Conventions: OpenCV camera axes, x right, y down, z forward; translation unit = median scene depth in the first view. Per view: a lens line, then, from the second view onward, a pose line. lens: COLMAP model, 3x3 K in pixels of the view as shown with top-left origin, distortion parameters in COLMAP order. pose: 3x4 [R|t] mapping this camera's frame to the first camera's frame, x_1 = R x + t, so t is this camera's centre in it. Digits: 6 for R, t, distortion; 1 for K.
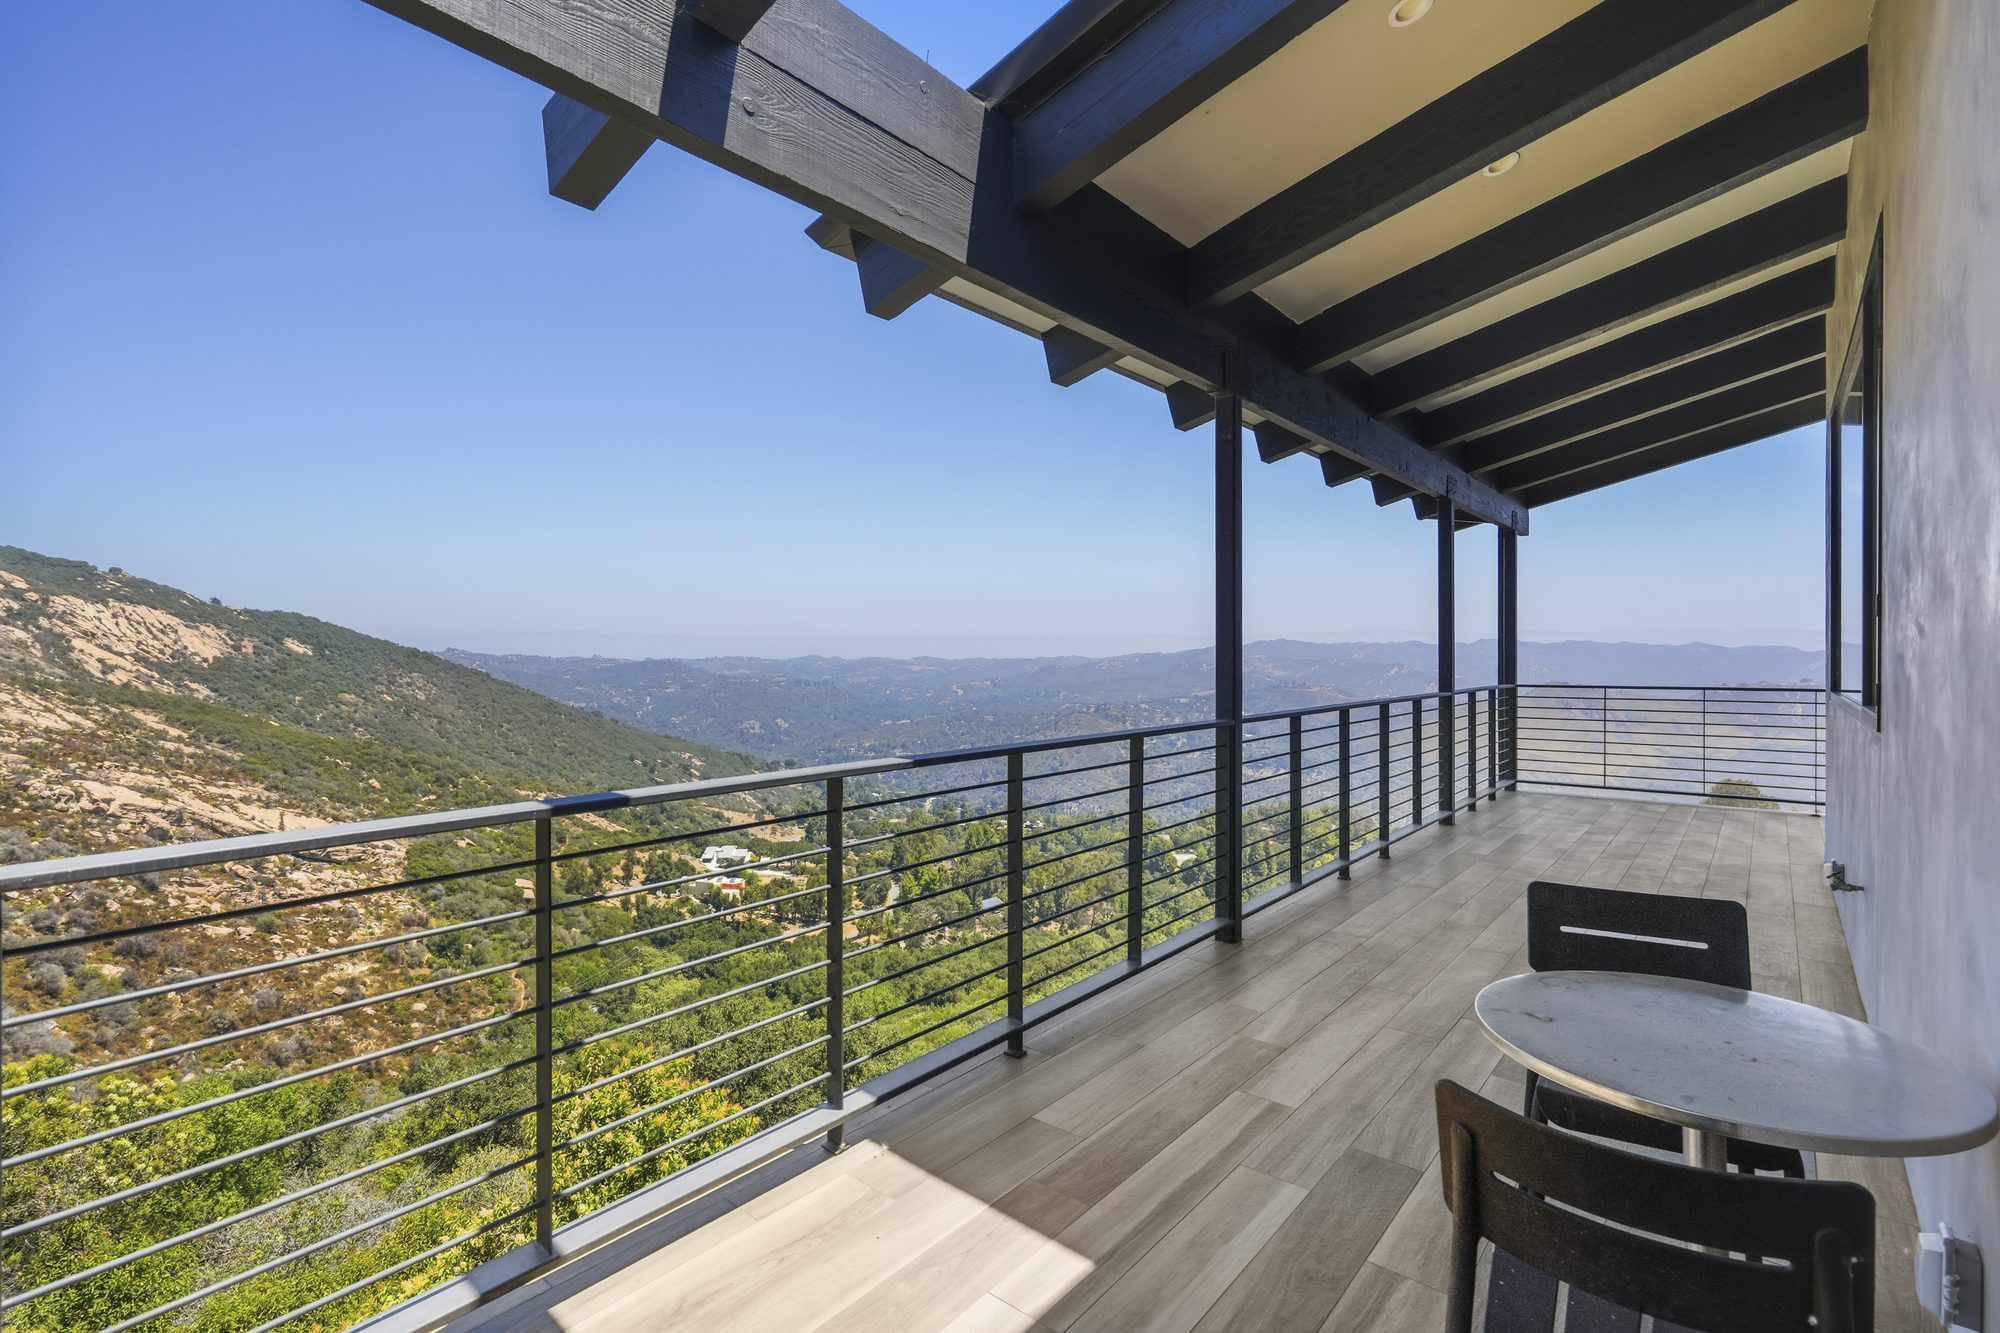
lens RADIAL K [[885.9, 0, 998.6], [0, 885.9, 645.0], [0, 0, 1]] dist [0.000869, 0.000502]
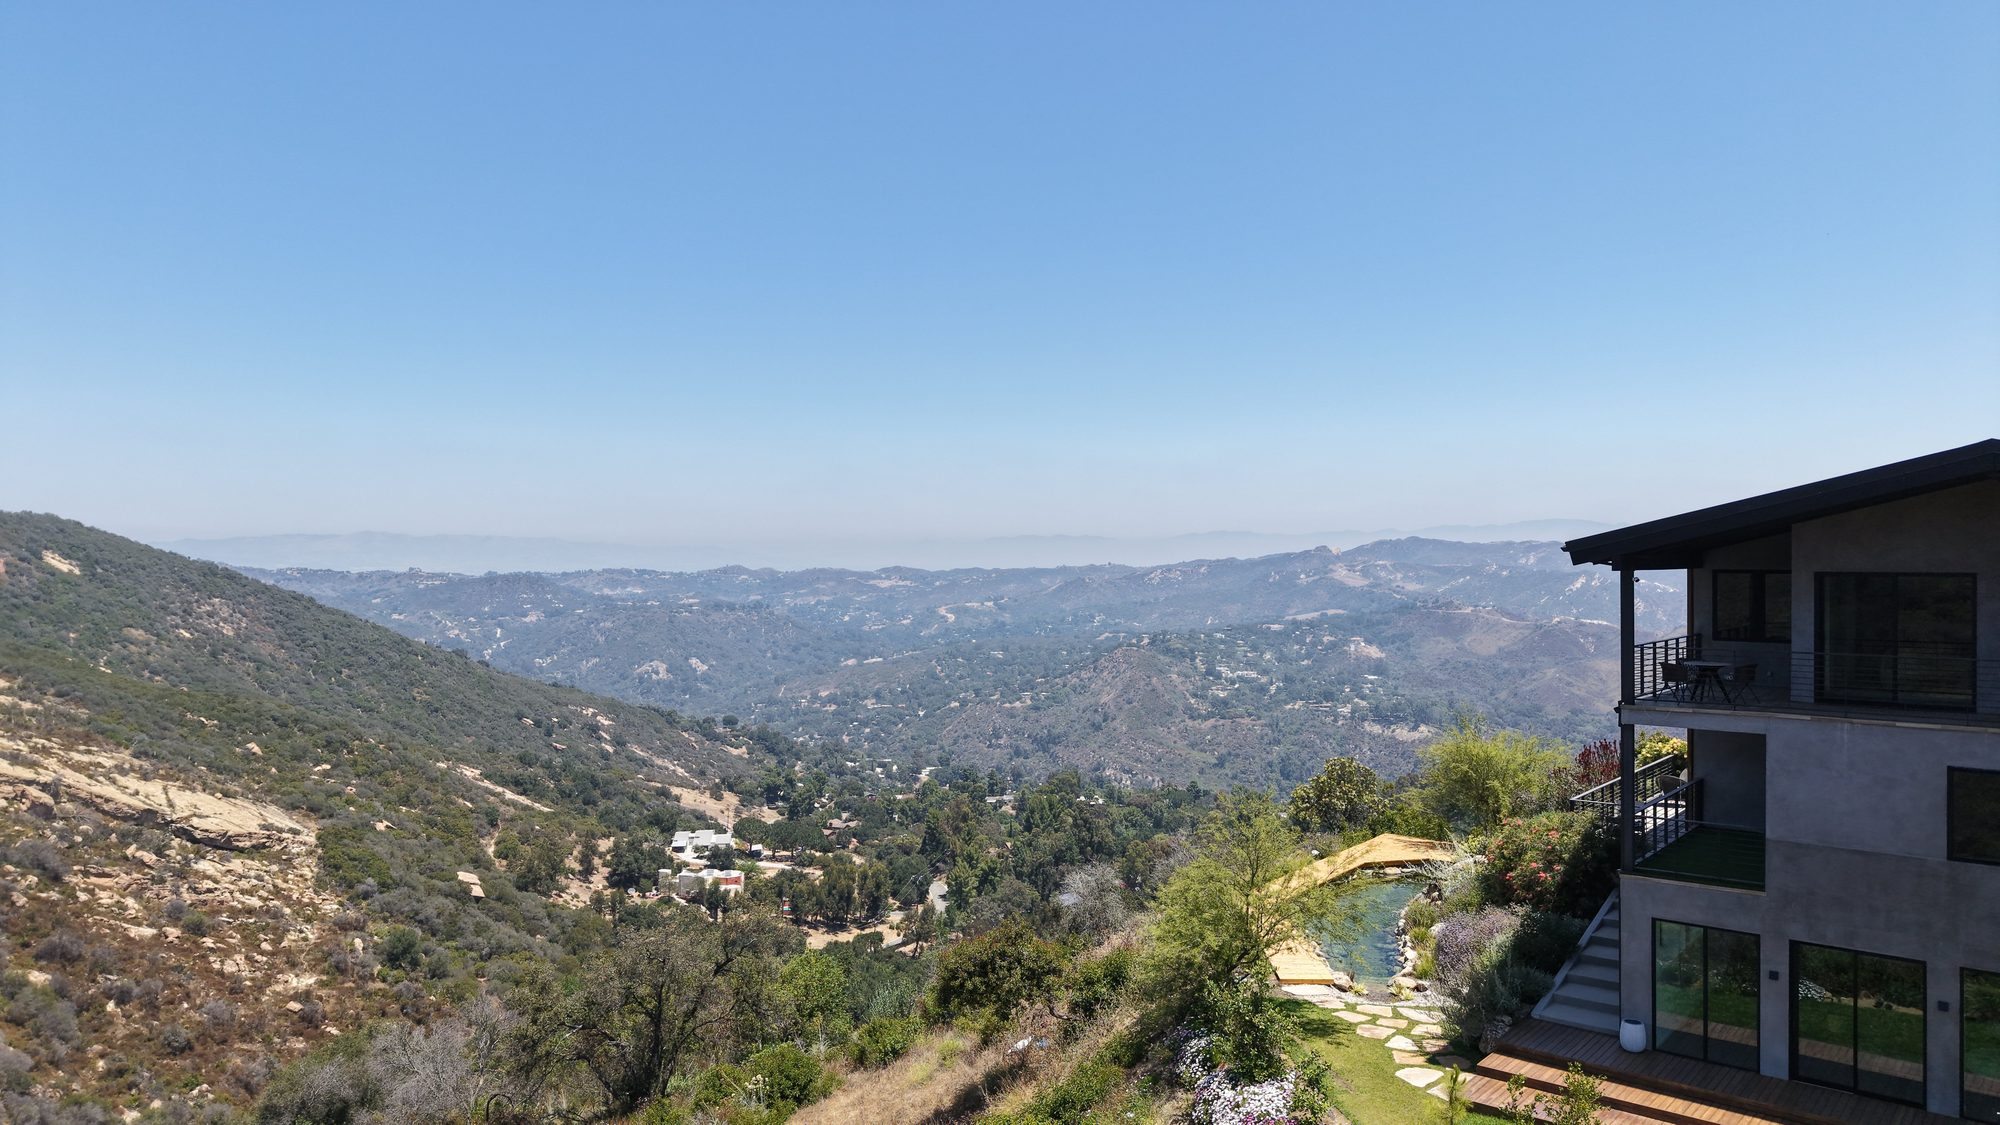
lens RADIAL K [[1339.1, 0, 1000.0], [0, 1339.1, 562.5], [0, 0, 1]] dist [-0.005472, -0.007414]
pose [[0.999607, -0.007918, 0.026904, -0.100526], [0.007562, 0.999883, 0.013307, -0.010665], [-0.027006, -0.013098, 0.999549, -0.136247]]
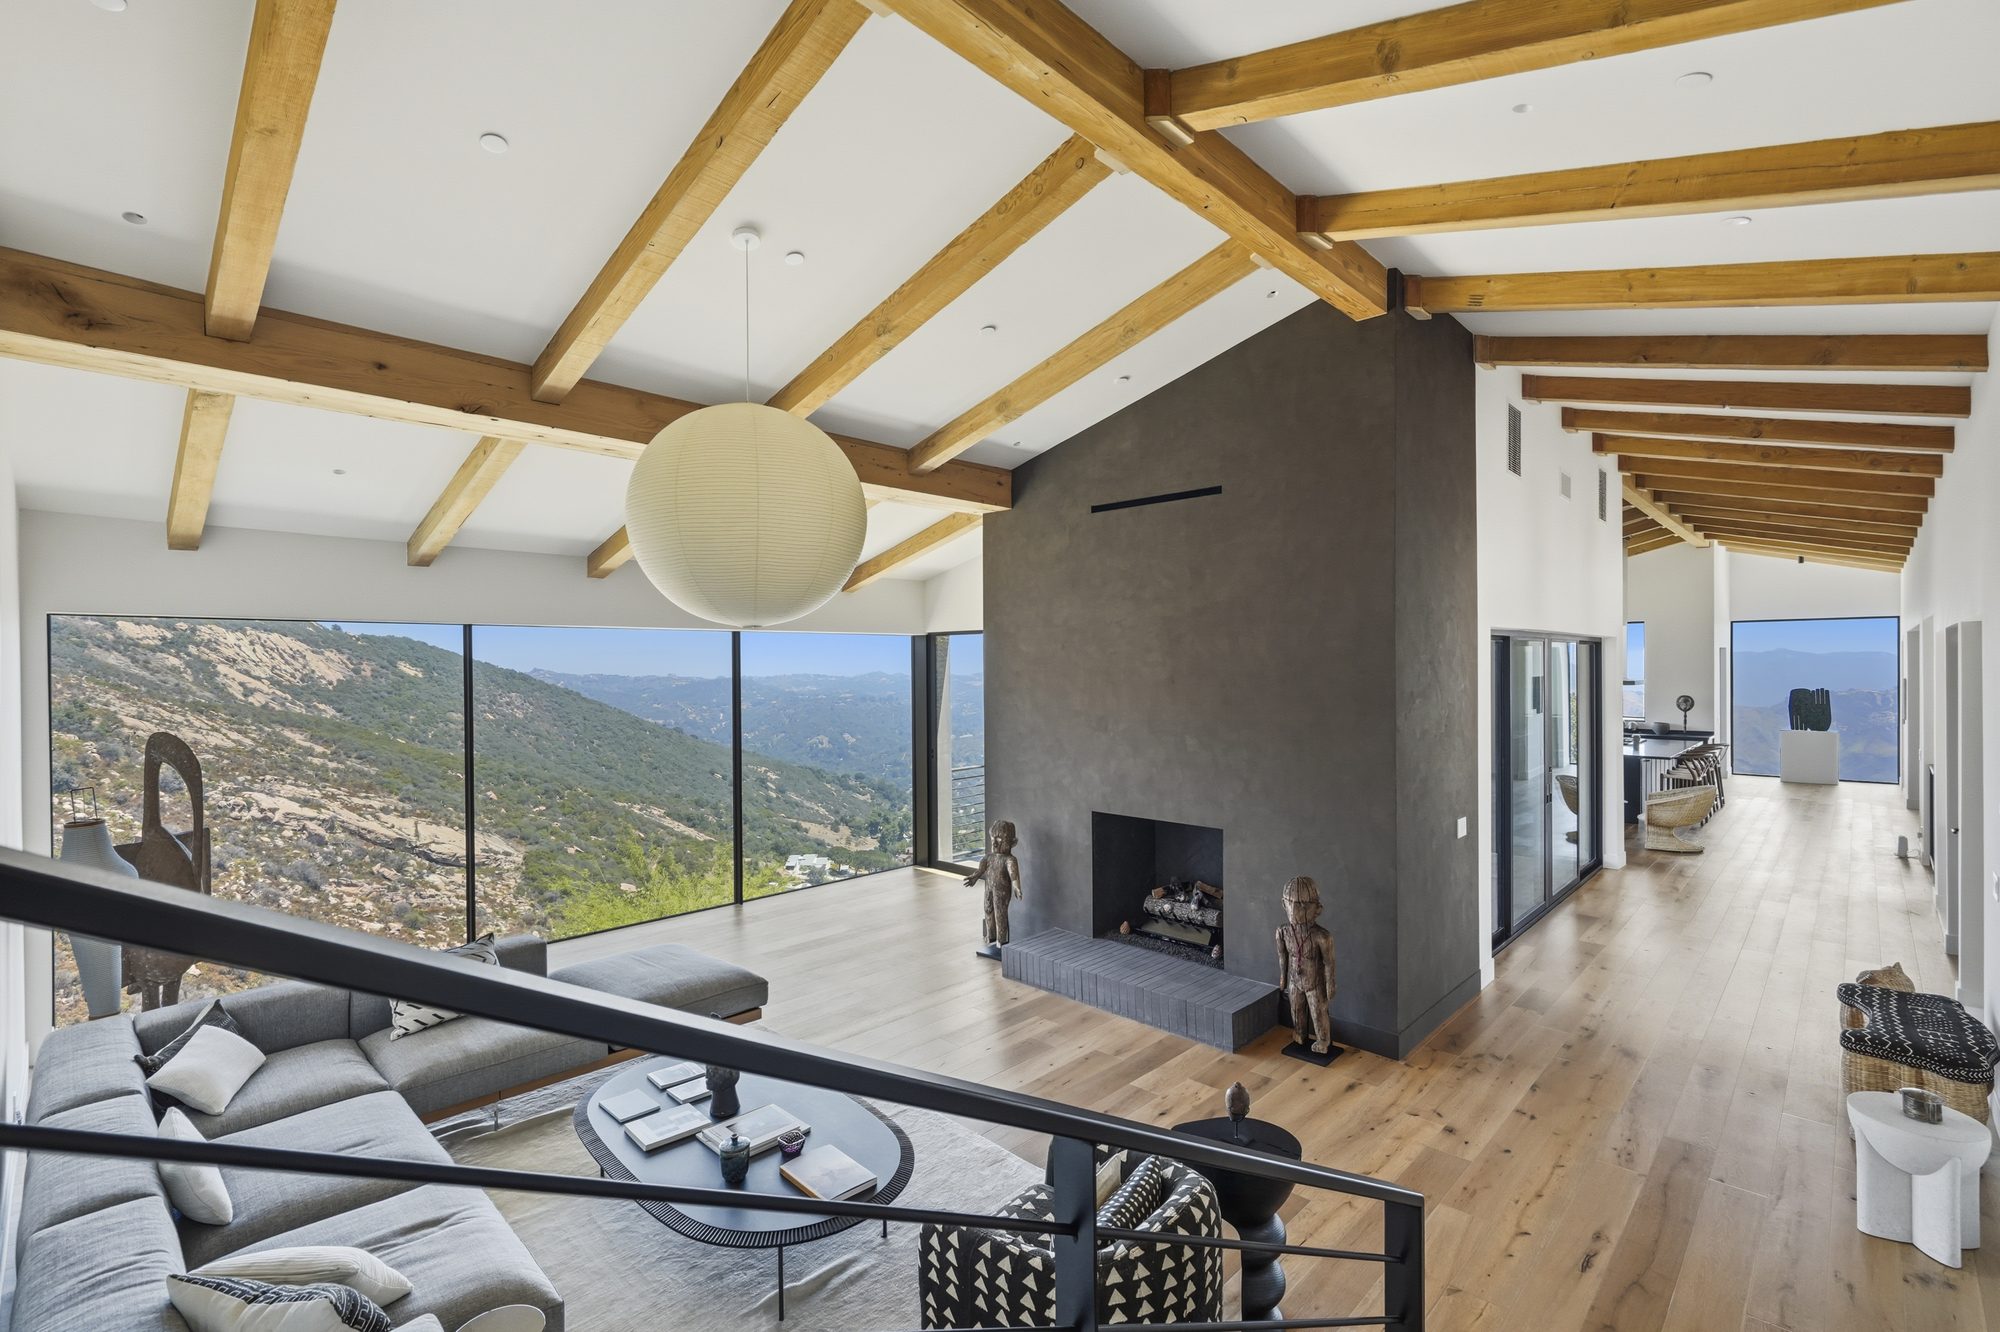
lens RADIAL K [[884.4, 0, 1000.0], [0, 884.4, 666.0], [0, 0, 1]] dist [0.001804, 0.000155]
pose [[0.997983, -0.010319, -0.062632, -0.011563], [0.010780, 0.999917, 0.007029, -0.003287], [0.062555, -0.007690, 0.998012, -0.041962]]
